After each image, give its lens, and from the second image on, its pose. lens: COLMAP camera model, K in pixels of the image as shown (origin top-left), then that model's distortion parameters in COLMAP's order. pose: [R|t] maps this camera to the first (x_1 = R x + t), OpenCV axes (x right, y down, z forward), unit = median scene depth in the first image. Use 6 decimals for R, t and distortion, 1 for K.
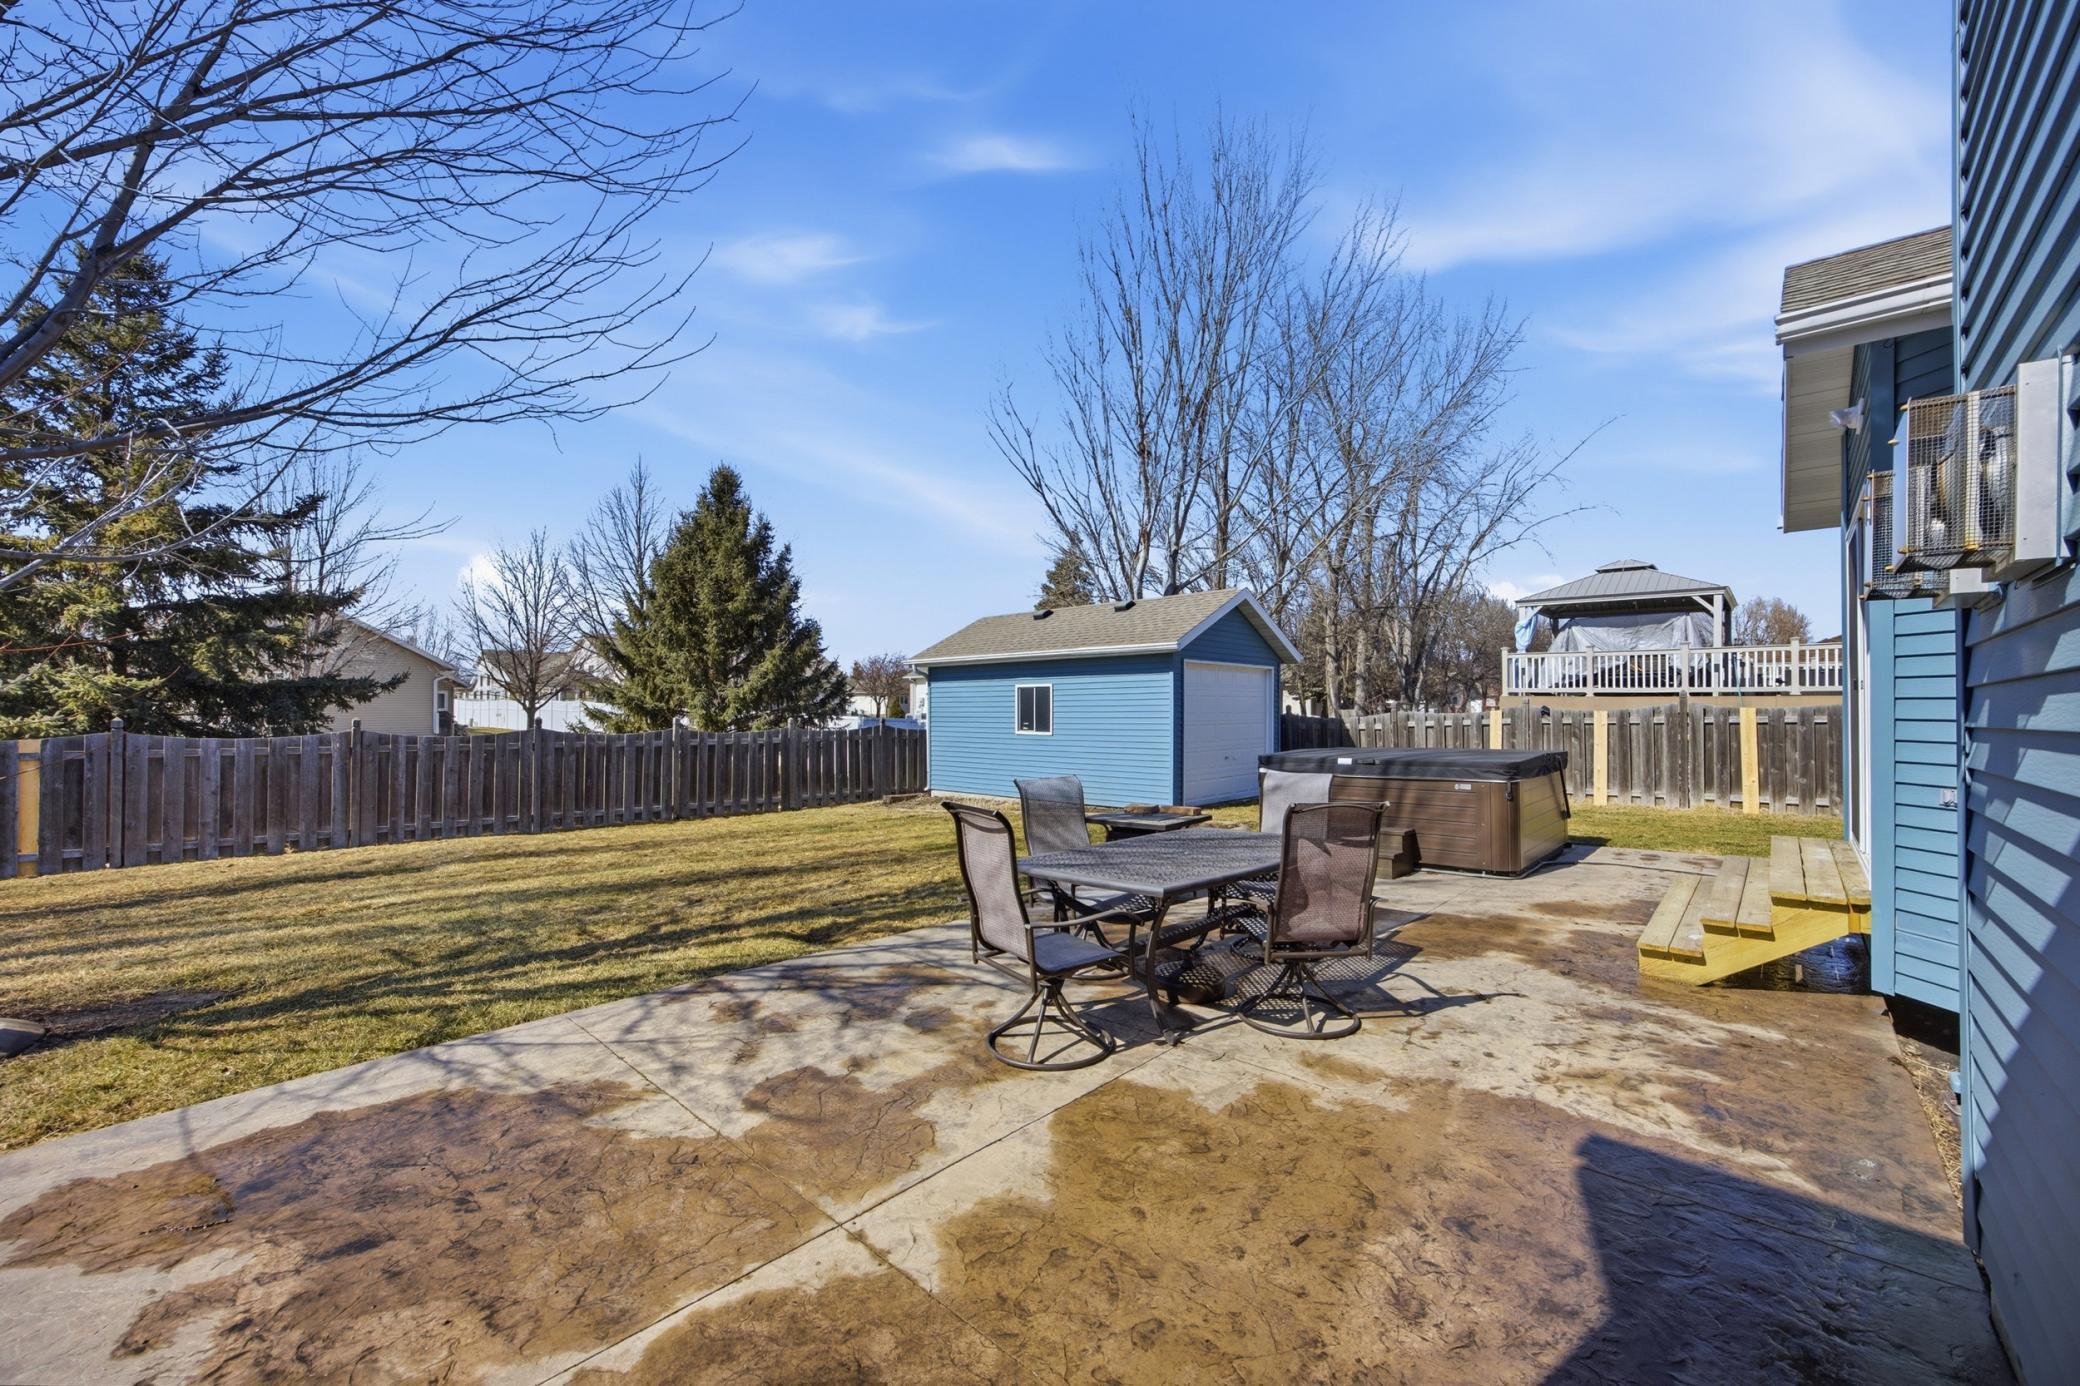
lens RADIAL K [[813.4, 0, 1043.4], [0, 813.4, 703.6], [0, 0, 1]] dist [-0.000309, 0.000091]
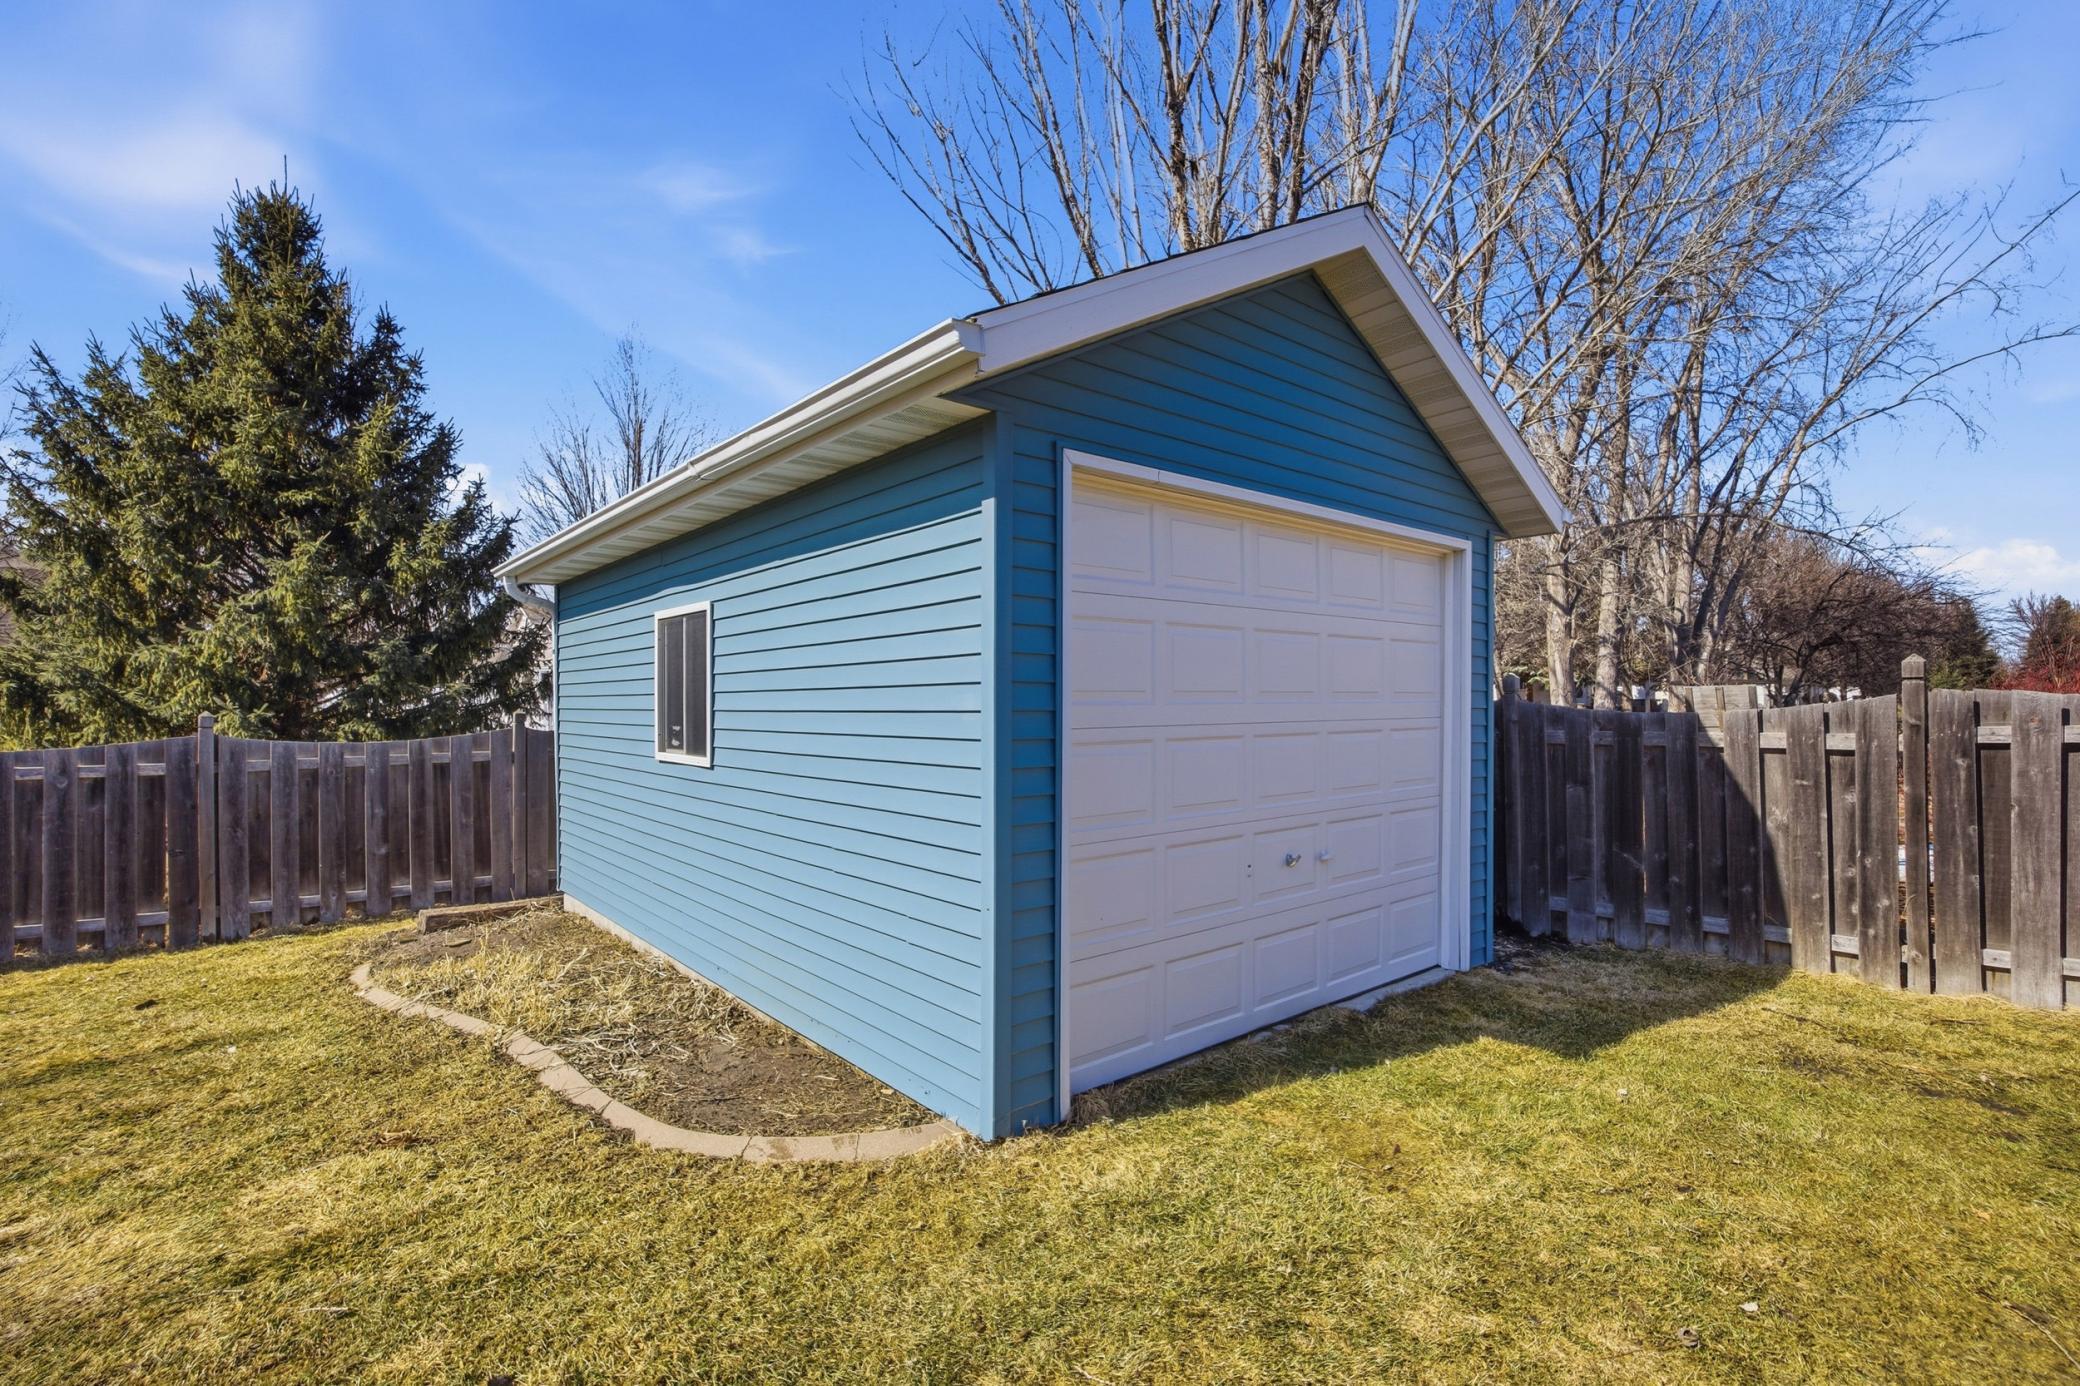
lens RADIAL K [[957.9, 0, 1047.2], [0, 957.9, 698.0], [0, 0, 1]] dist [0.002136, 0.000369]
pose [[0.991738, -0.003312, -0.128235, 0.131187], [0.004257, 0.999966, 0.007096, 0.006693], [0.128207, -0.007583, 0.991718, 0.473772]]
